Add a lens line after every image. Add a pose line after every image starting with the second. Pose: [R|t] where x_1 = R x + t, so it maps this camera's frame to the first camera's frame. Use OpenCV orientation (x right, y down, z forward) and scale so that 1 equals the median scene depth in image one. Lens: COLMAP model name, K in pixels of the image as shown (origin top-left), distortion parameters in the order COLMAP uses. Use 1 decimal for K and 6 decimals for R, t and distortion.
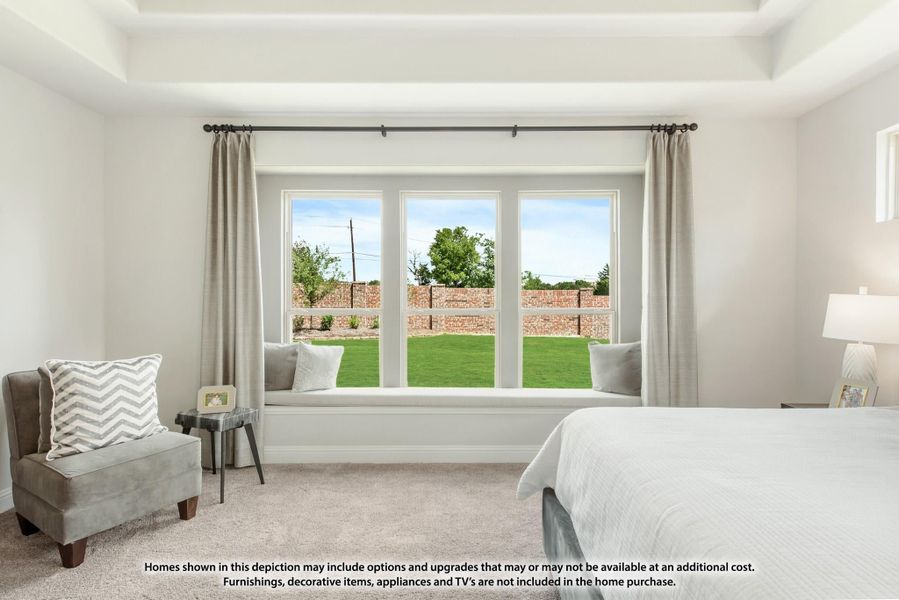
lens RADIAL K [[462.4, 0, 446.1], [0, 462.4, 297.9], [0, 0, 1]] dist [0.005553, 0.000345]
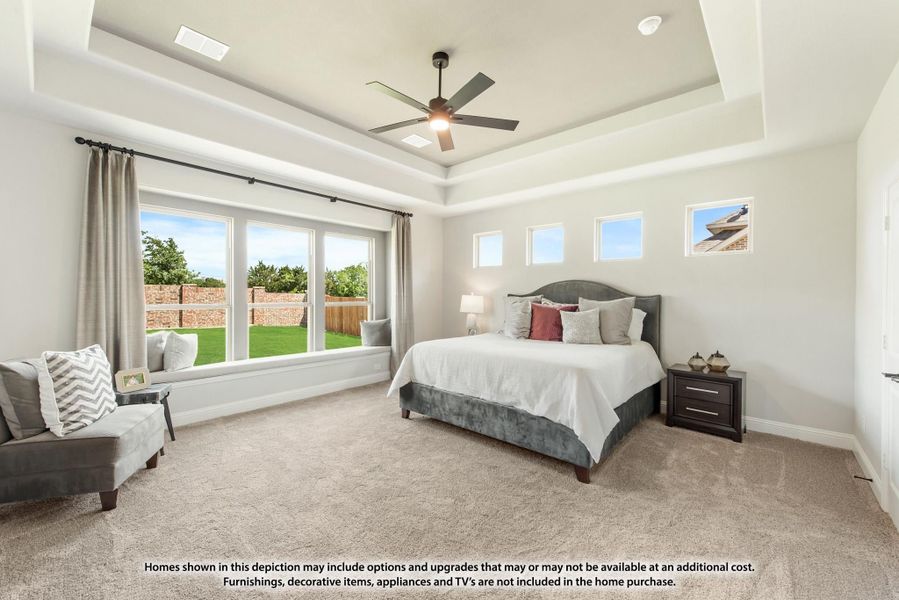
lens RADIAL K [[354.9, 0, 445.5], [0, 354.9, 294.8], [0, 0, 1]] dist [-0.002121, -0.000975]
pose [[0.672176, 0.003530, 0.740383, -0.633581], [-0.004016, 0.999991, -0.001121, -0.006227], [-0.740381, -0.002220, 0.672184, -0.227363]]
